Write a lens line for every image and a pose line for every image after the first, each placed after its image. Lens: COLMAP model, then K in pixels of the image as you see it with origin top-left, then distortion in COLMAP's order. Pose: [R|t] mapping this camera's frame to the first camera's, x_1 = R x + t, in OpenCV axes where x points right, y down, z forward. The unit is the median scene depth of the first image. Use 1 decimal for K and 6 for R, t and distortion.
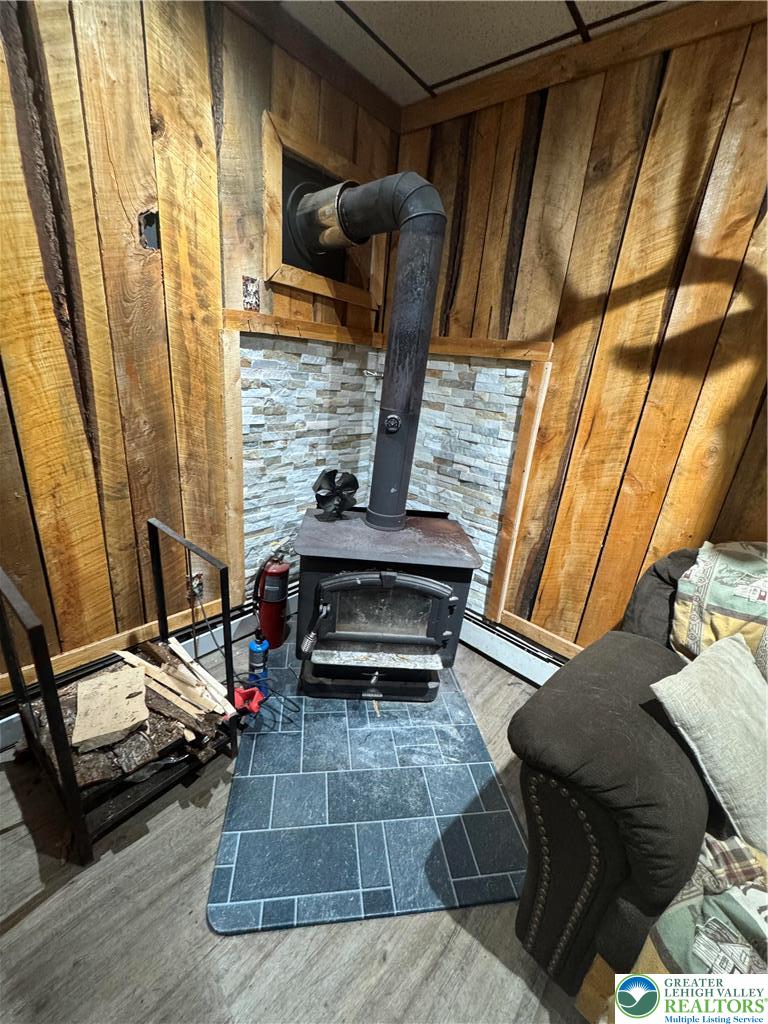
lens RADIAL K [[410.9, 0, 389.5], [0, 410.9, 514.9], [0, 0, 1]] dist [-0.004519, 0.000210]
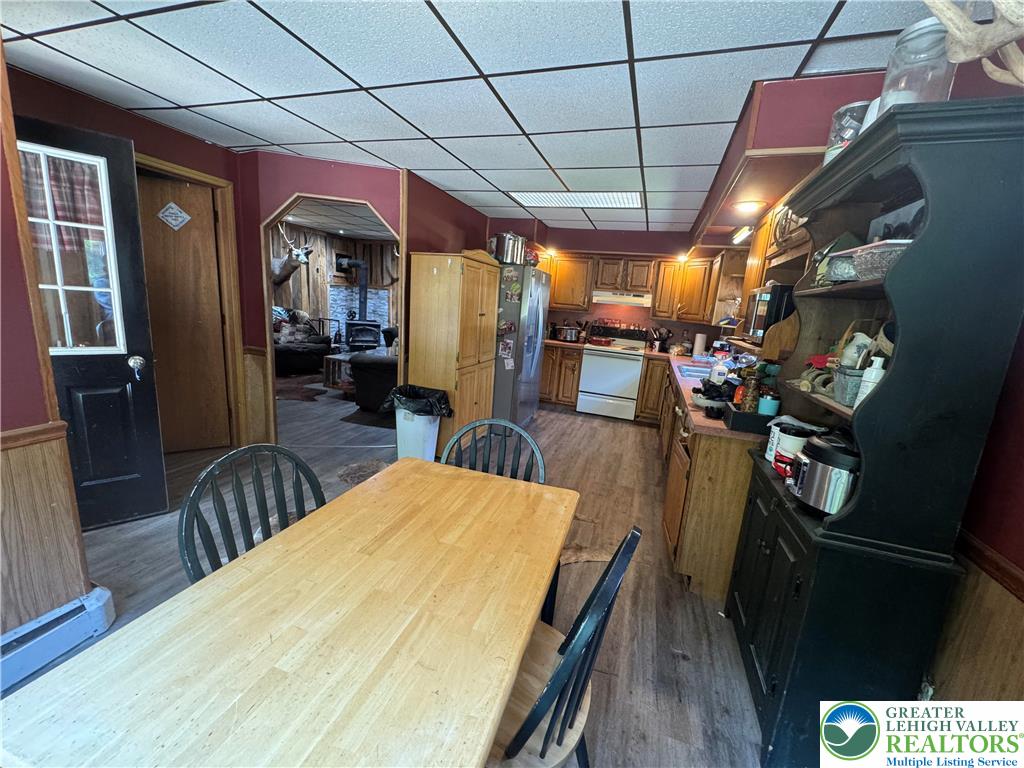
lens RADIAL K [[410.9, 0, 511.1], [0, 410.9, 384.3], [0, 0, 1]] dist [-0.004519, 0.000210]
pose [[0.921363, -0.105420, 0.374135, -0.305028], [0.145575, 0.986054, -0.080659, 1.492910], [-0.360414, 0.128781, 0.923860, -4.303730]]
